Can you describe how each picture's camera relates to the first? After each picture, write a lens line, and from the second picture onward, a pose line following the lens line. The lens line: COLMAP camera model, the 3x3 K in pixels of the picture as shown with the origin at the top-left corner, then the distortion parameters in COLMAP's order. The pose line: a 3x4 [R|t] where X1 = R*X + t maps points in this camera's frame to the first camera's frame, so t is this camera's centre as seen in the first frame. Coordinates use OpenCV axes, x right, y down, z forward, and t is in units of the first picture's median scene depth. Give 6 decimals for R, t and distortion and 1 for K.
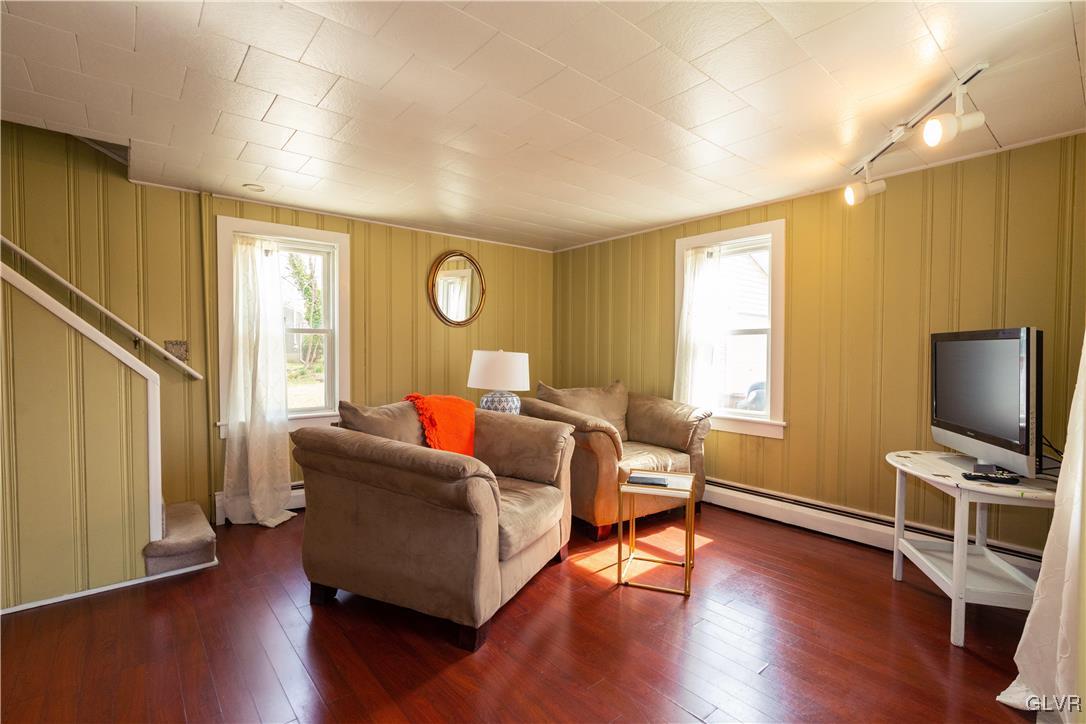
lens RADIAL K [[491.9, 0, 537.0], [0, 491.9, 366.6], [0, 0, 1]] dist [-0.011620, 0.005801]
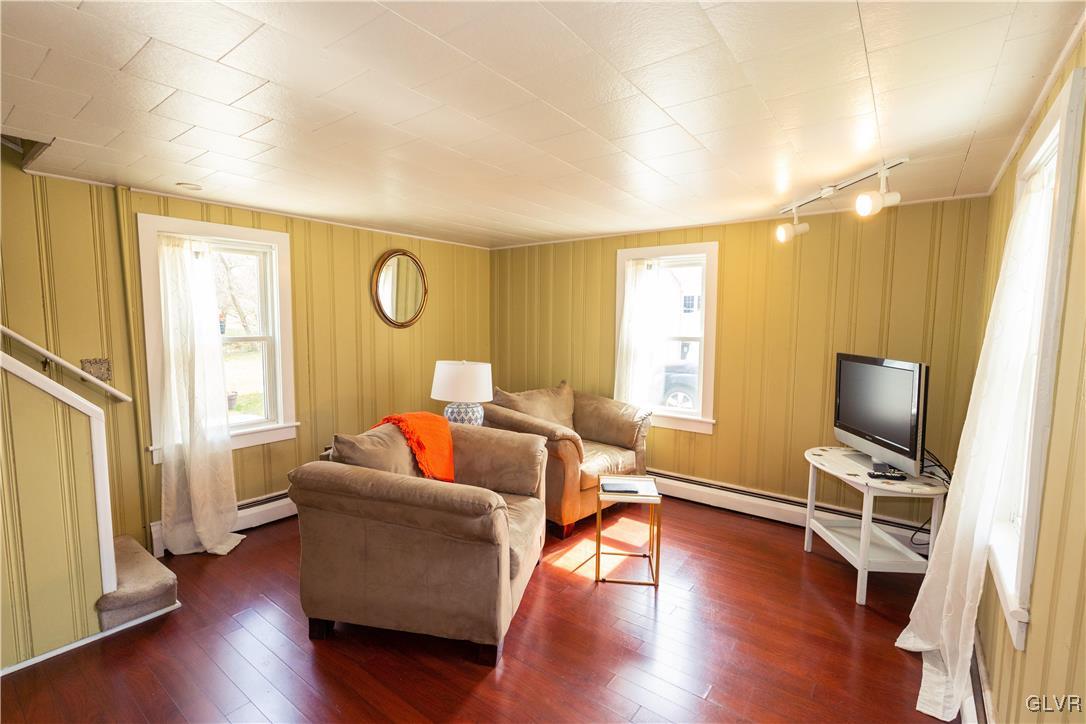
lens RADIAL K [[491.9, 0, 537.0], [0, 491.9, 366.6], [0, 0, 1]] dist [-0.011620, 0.005801]
pose [[0.974930, -0.017647, 0.221813, -0.168406], [0.003241, 0.997871, 0.065143, -0.096723], [-0.222490, -0.062791, 0.972911, -0.024113]]
